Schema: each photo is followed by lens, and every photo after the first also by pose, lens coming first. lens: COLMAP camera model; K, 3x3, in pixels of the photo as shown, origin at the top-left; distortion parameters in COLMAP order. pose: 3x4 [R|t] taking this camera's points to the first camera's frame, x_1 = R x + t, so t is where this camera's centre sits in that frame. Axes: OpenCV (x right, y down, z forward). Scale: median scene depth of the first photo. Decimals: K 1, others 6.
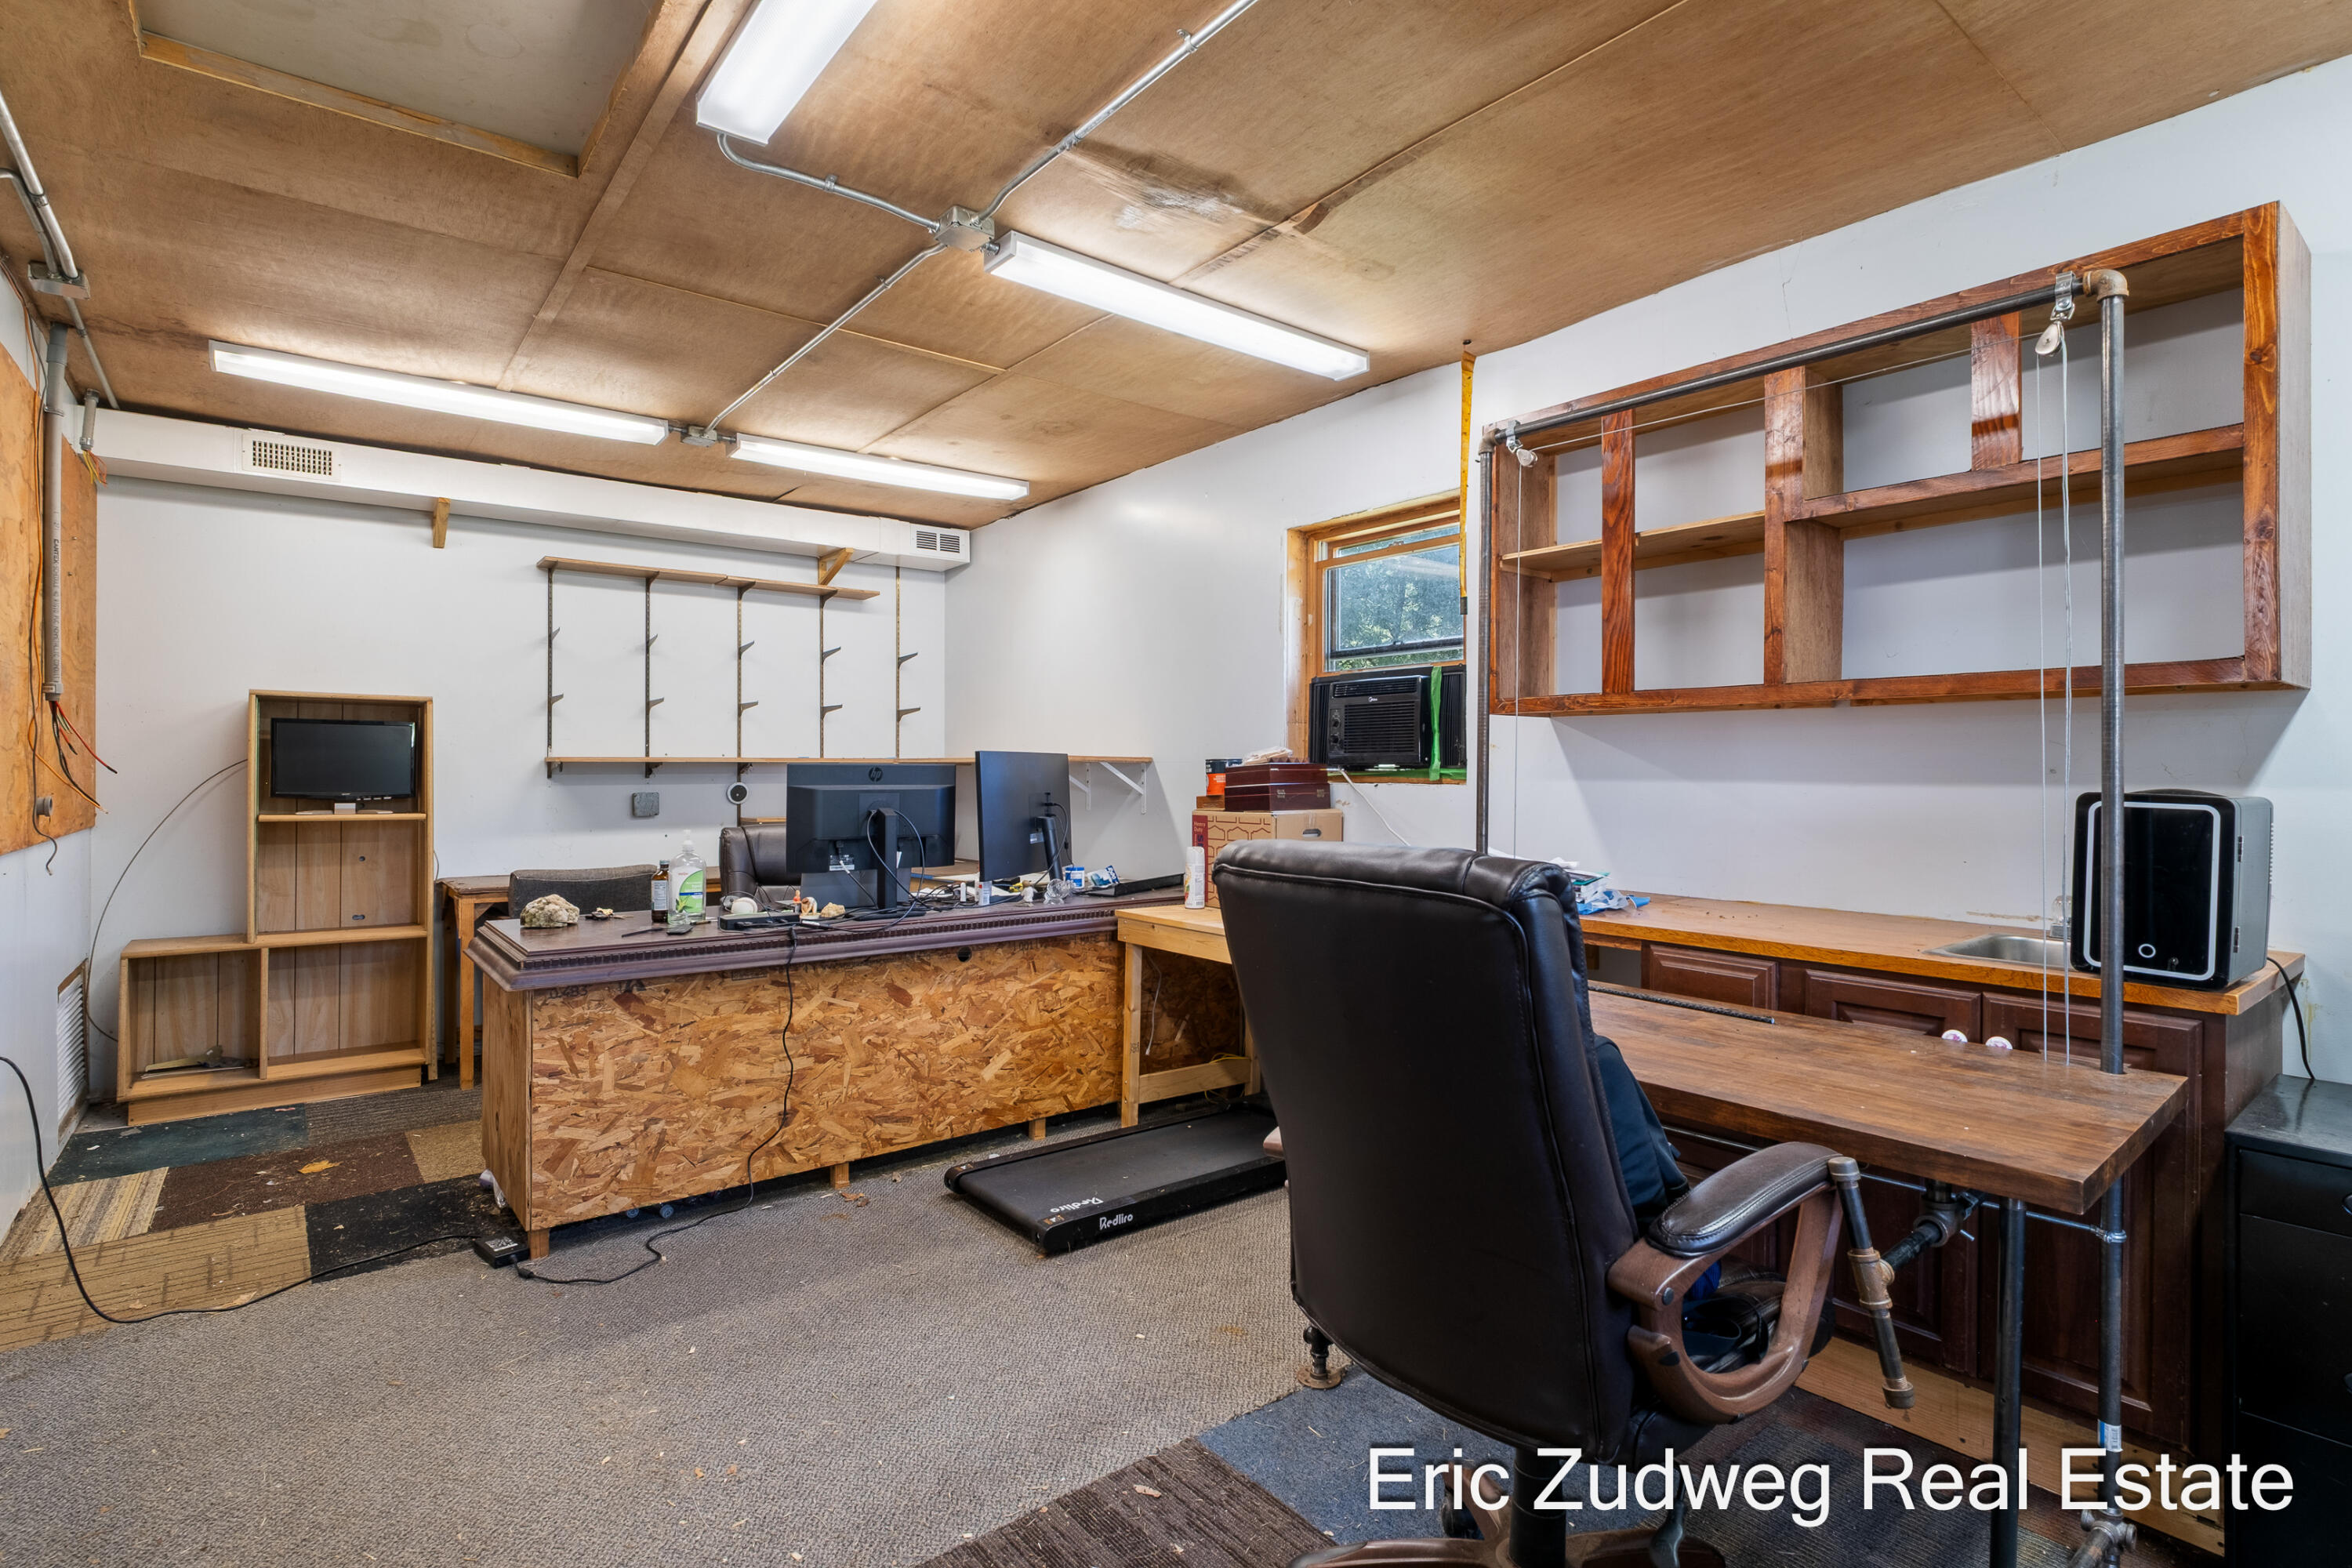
lens RADIAL K [[1156.2, 0, 1172.4], [0, 1156.2, 771.2], [0, 0, 1]] dist [0.002611, -0.004594]
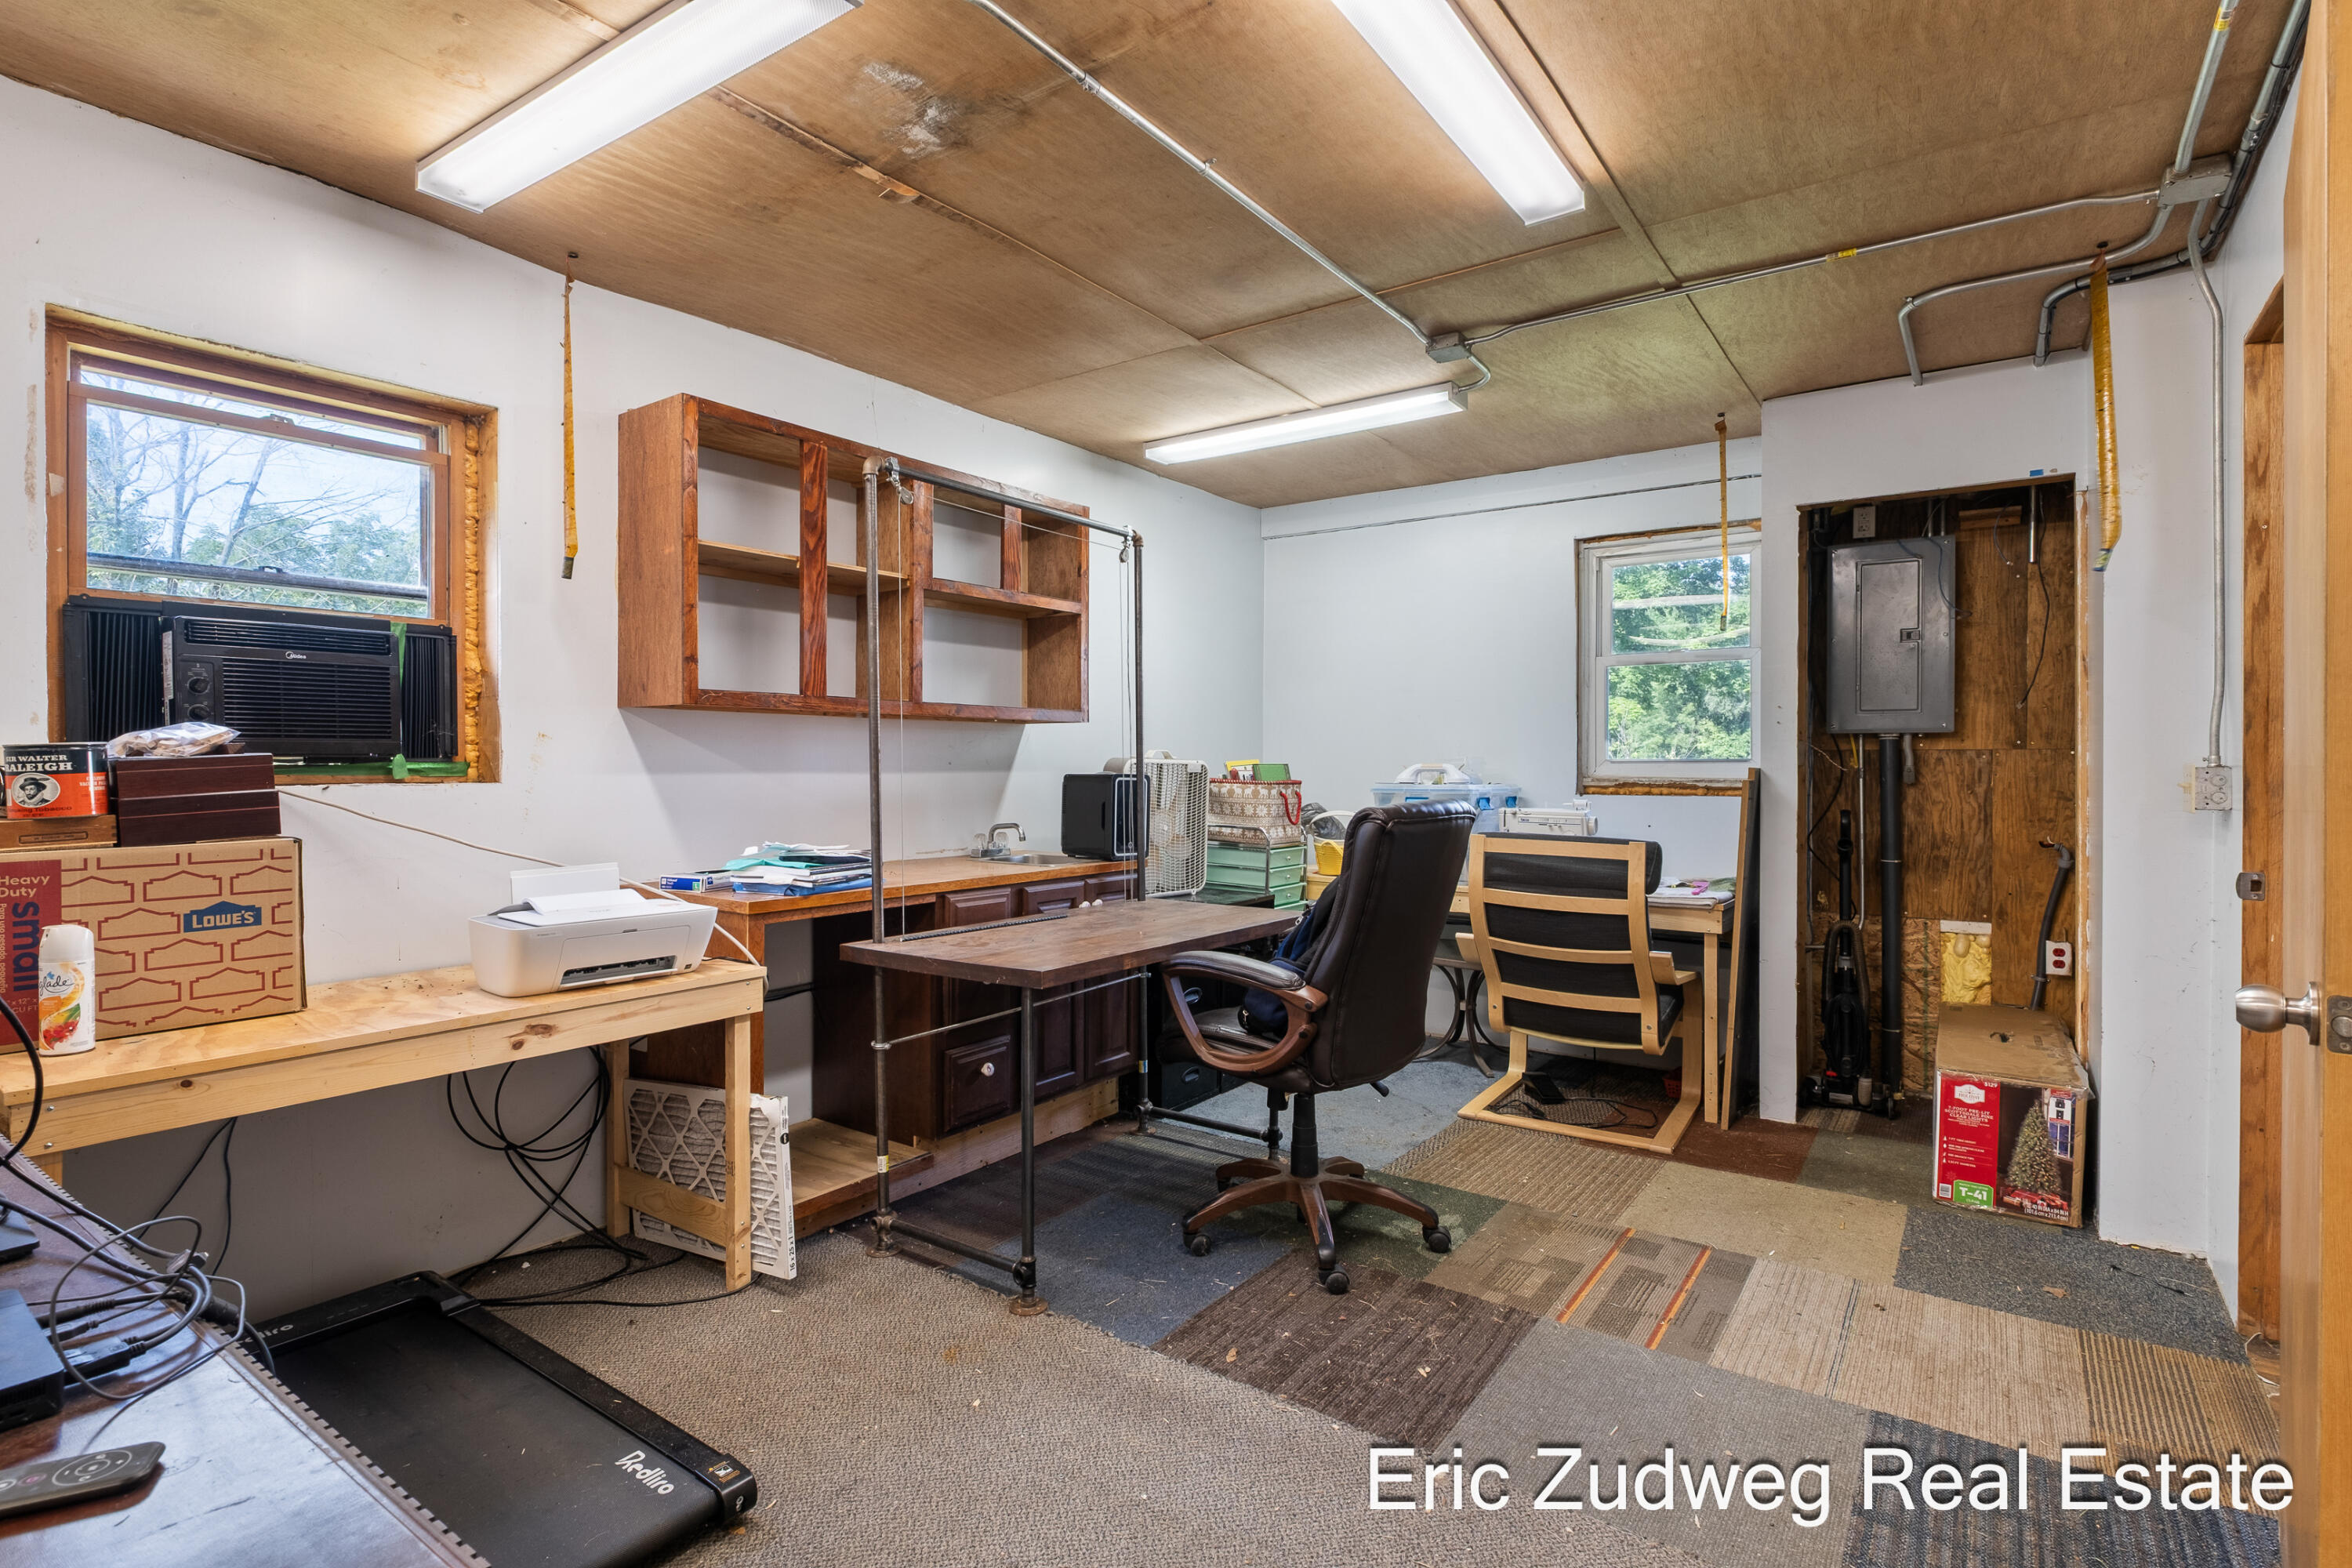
lens RADIAL K [[1156.2, 0, 1171.3], [0, 1156.2, 780.1], [0, 0, 1]] dist [0.002611, -0.004594]
pose [[-0.293939, -0.014703, 0.955711, -0.804765], [0.001004, 0.999876, 0.015691, -0.002551], [-0.955824, 0.005571, -0.293888, 0.983513]]
